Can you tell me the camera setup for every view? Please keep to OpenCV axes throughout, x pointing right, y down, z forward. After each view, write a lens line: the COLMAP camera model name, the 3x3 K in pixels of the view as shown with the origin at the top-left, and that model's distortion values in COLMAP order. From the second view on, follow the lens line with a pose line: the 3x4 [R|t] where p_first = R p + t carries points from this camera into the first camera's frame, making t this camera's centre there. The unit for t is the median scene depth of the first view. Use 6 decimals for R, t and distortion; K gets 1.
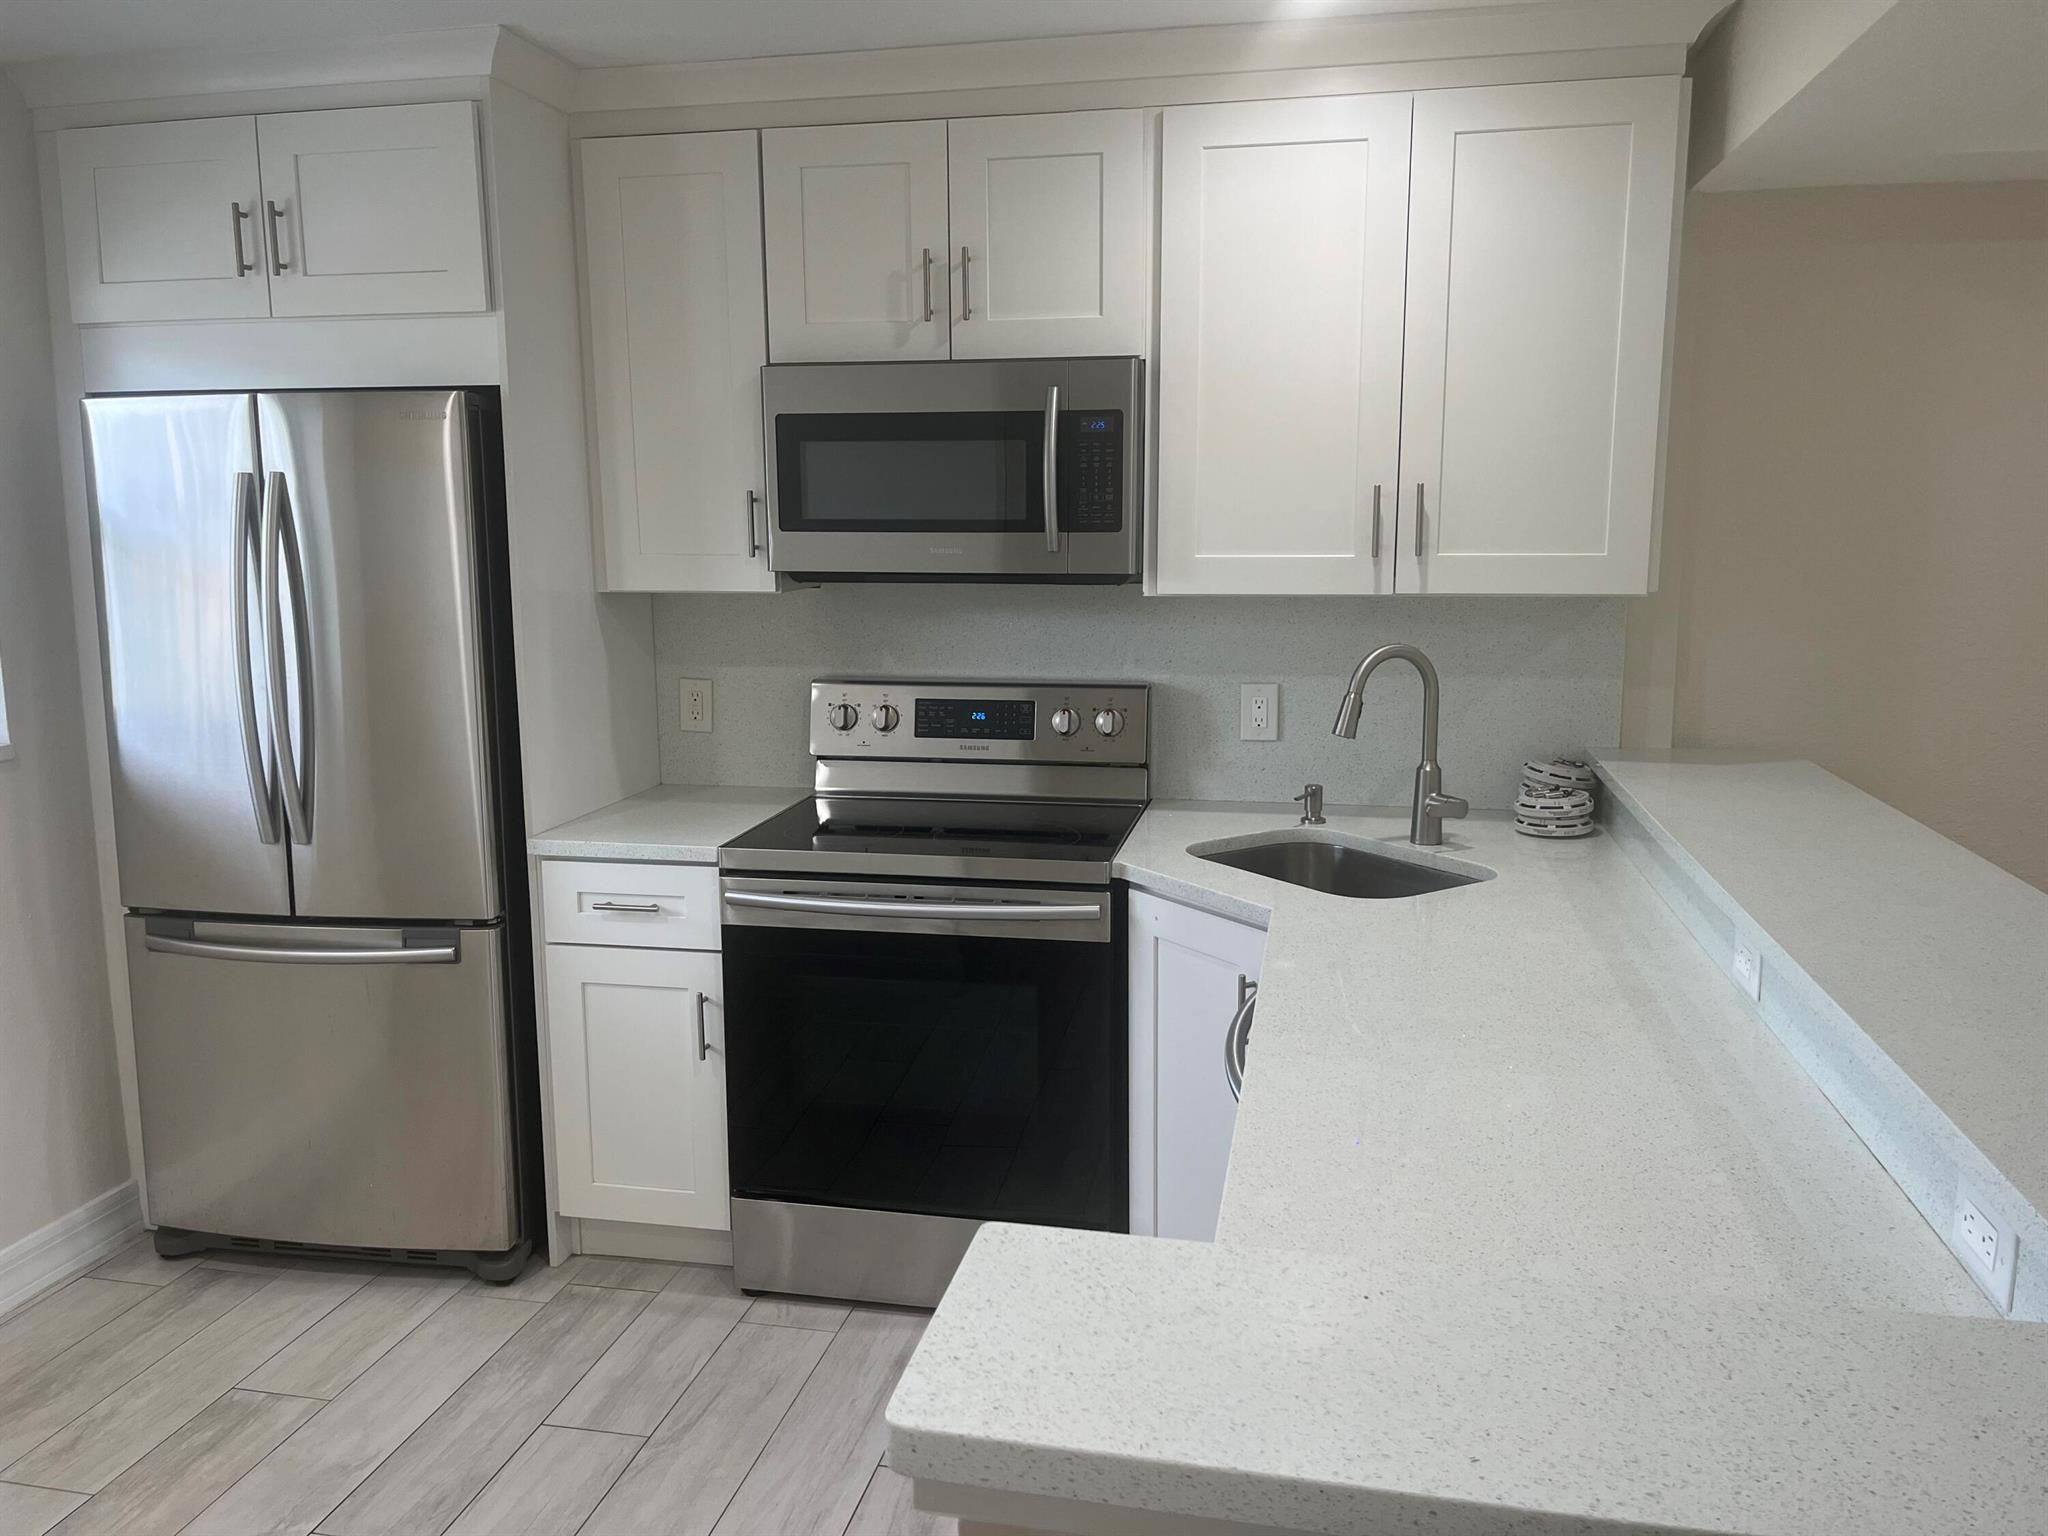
lens RADIAL K [[1559.1, 0, 1014.3], [0, 1559.1, 765.3], [0, 0, 1]] dist [0.086303, -0.119959]
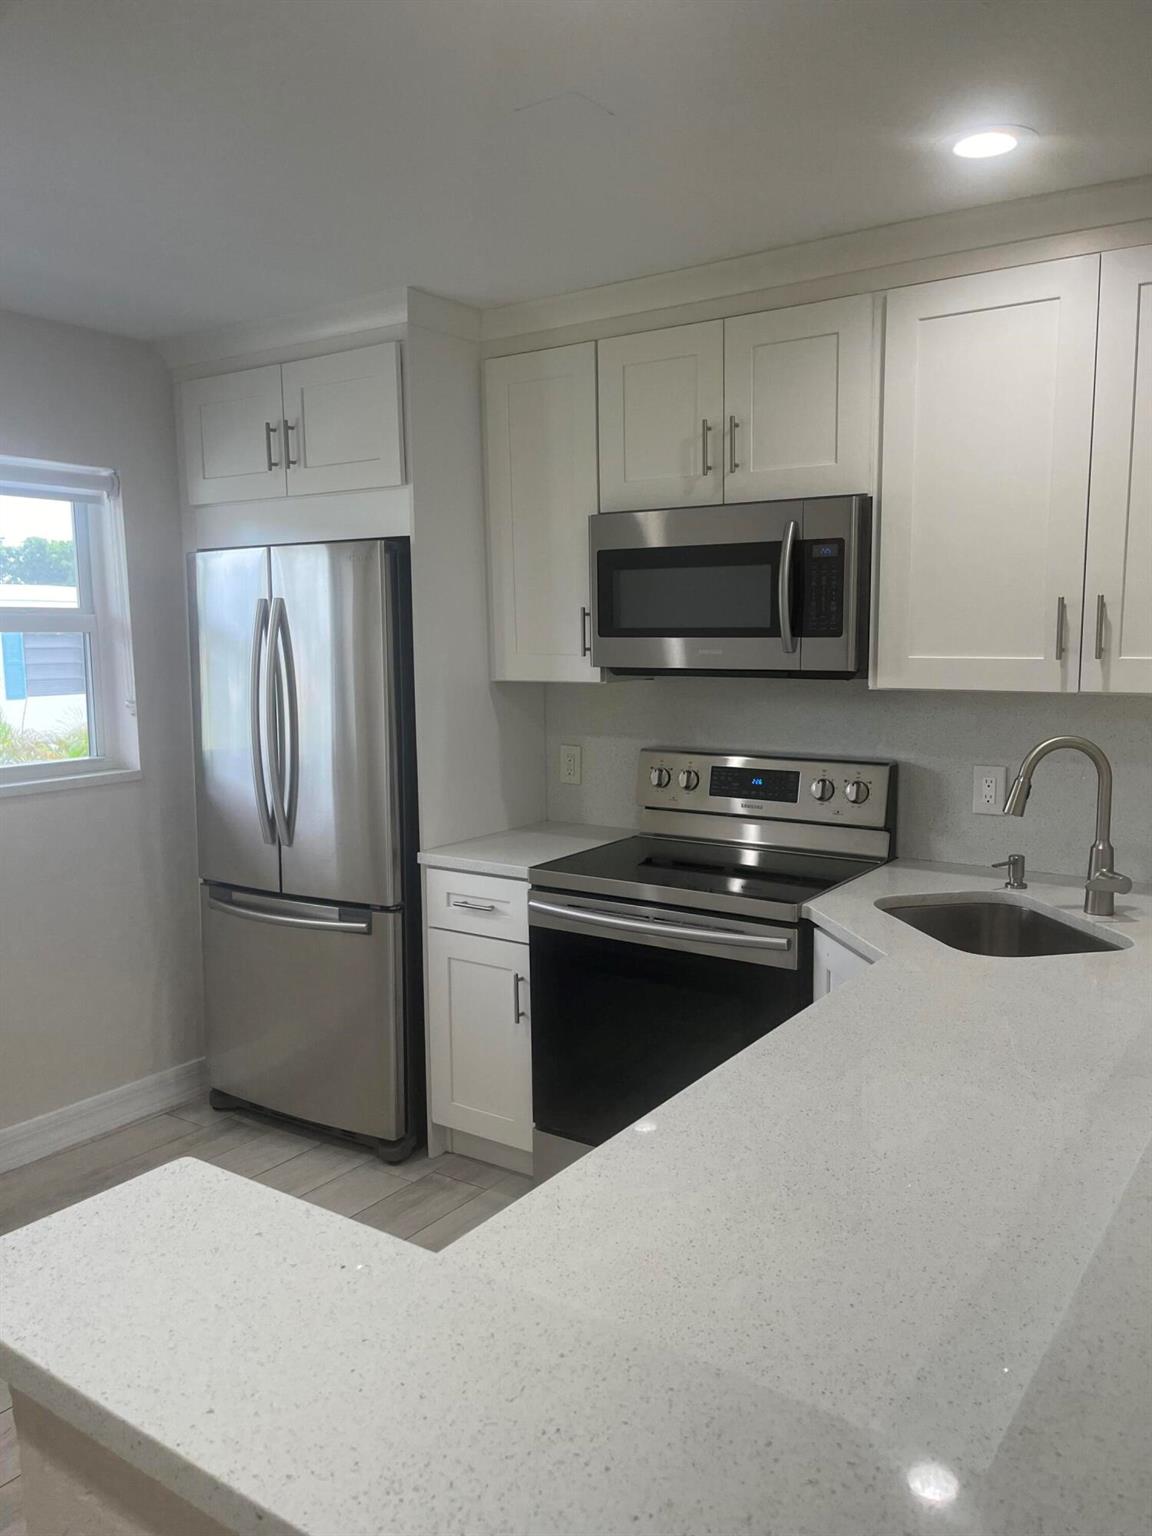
lens RADIAL K [[1166.0, 0, 588.3], [0, 1166.0, 785.4], [0, 0, 1]] dist [0.076554, -0.104397]
pose [[0.924344, 0.049469, -0.378340, 0.235771], [-0.058732, 0.998189, -0.012975, -0.009224], [0.377013, 0.034214, 0.925576, 0.076909]]
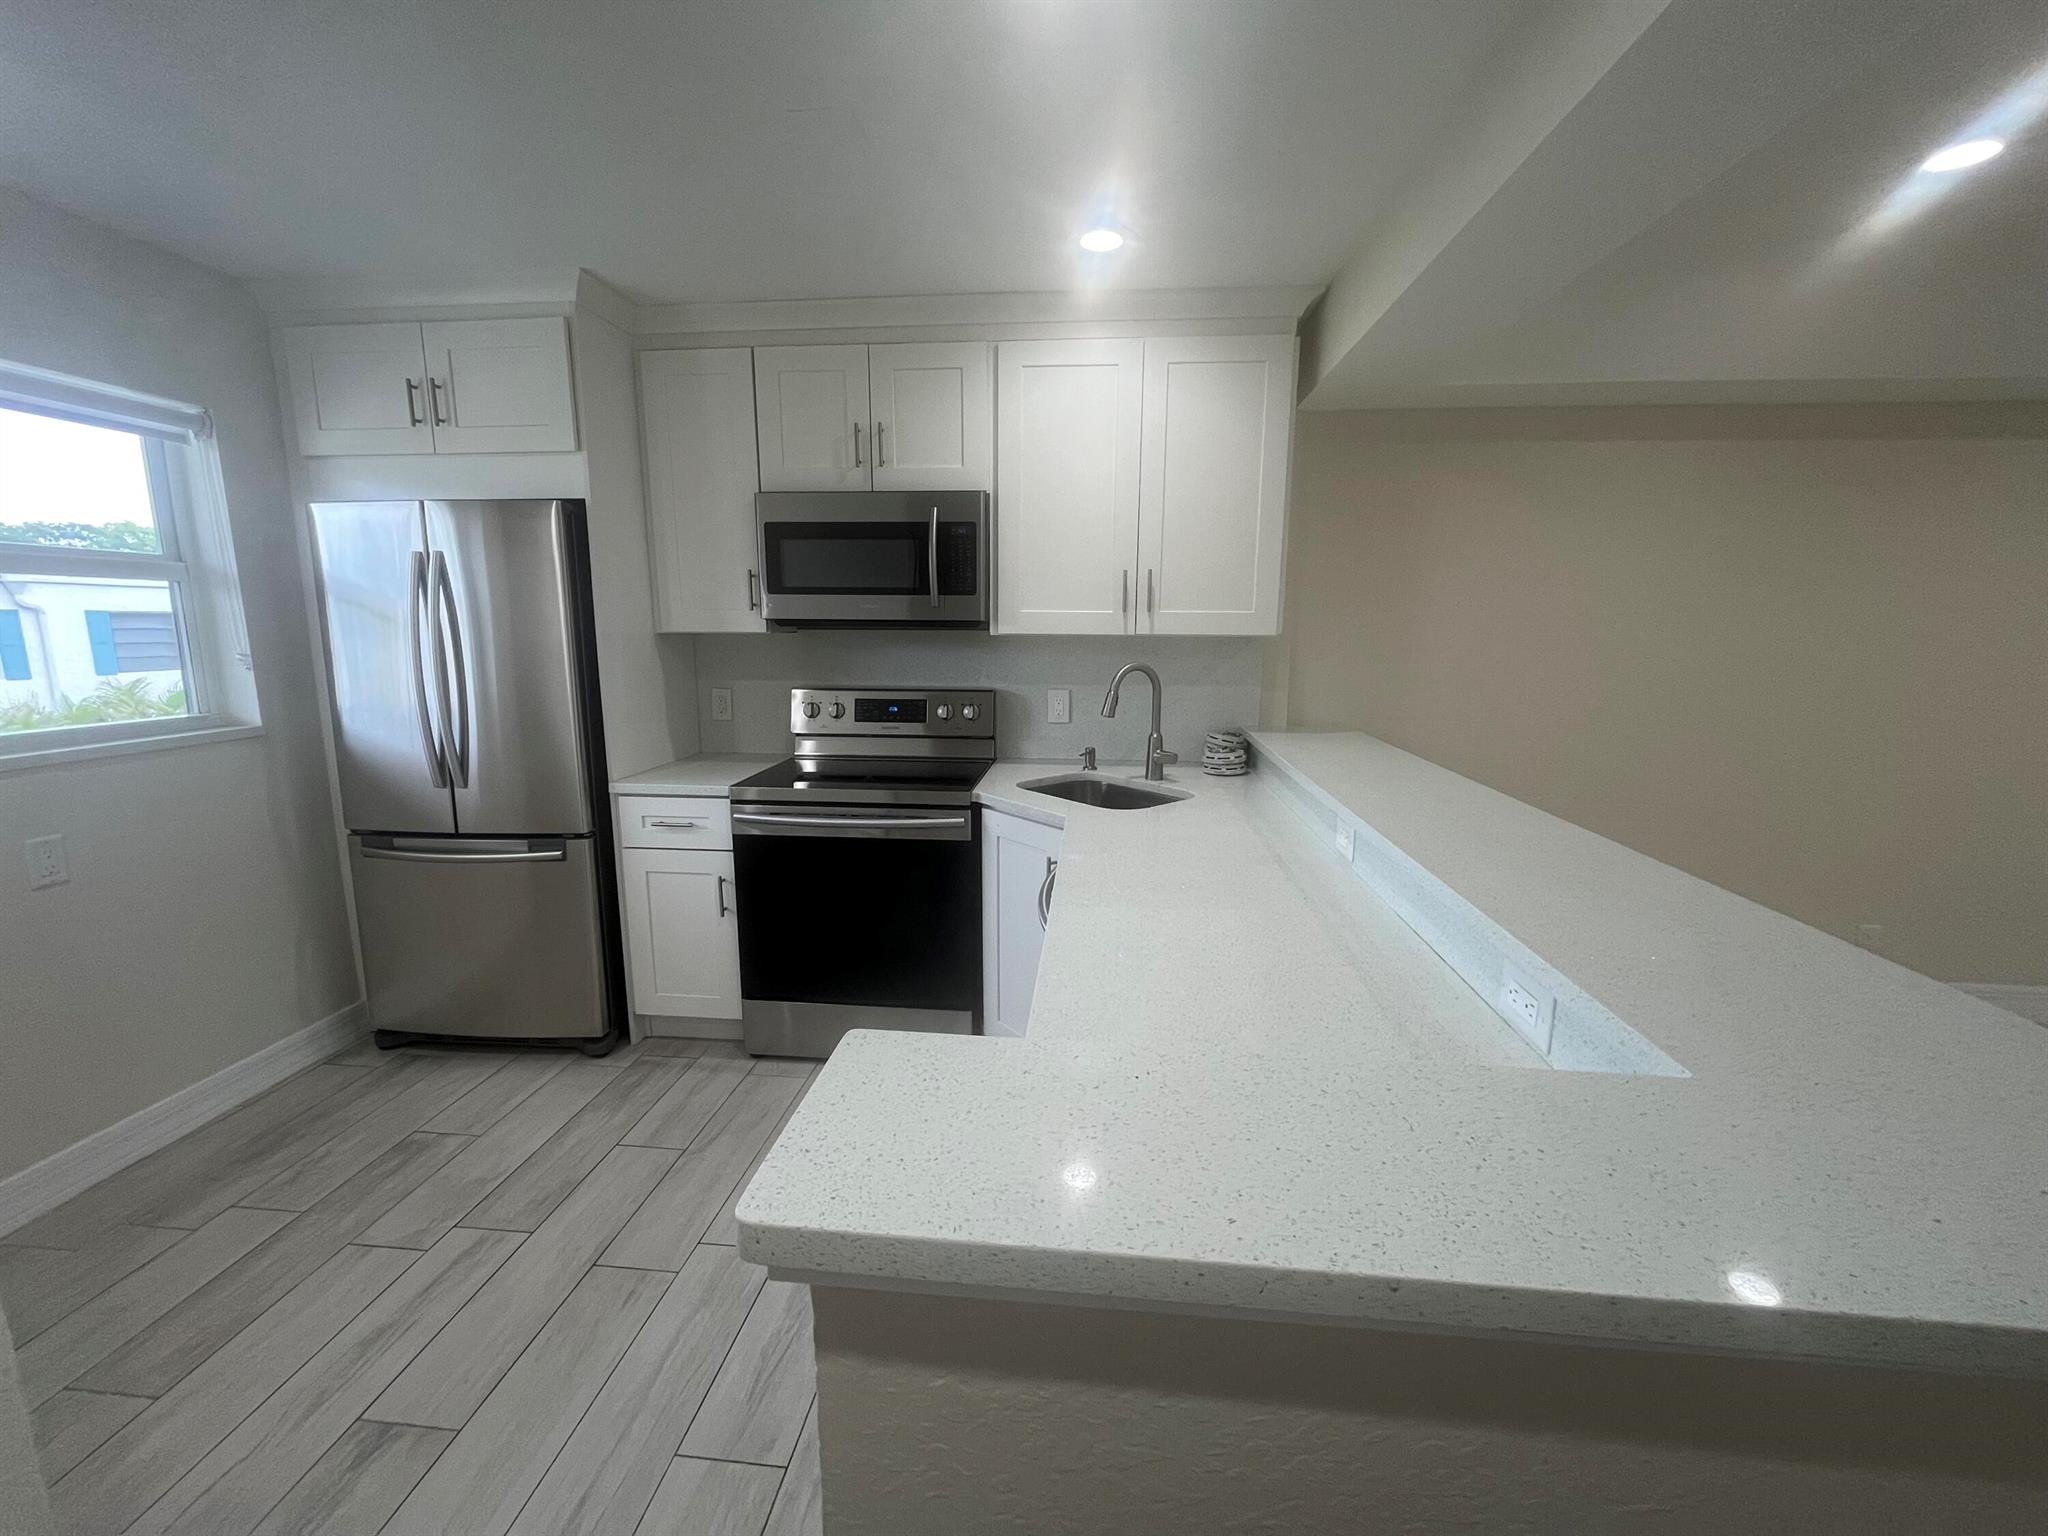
lens RADIAL K [[830.2, 0, 1024.0], [0, 830.2, 768.0], [0, 0, 1]] dist [-0.000692, -0.000187]
pose [[0.993675, -0.008676, 0.111960, 0.018277], [0.007223, 0.999884, 0.013380, 0.023398], [-0.112064, -0.012486, 0.993623, 0.108772]]
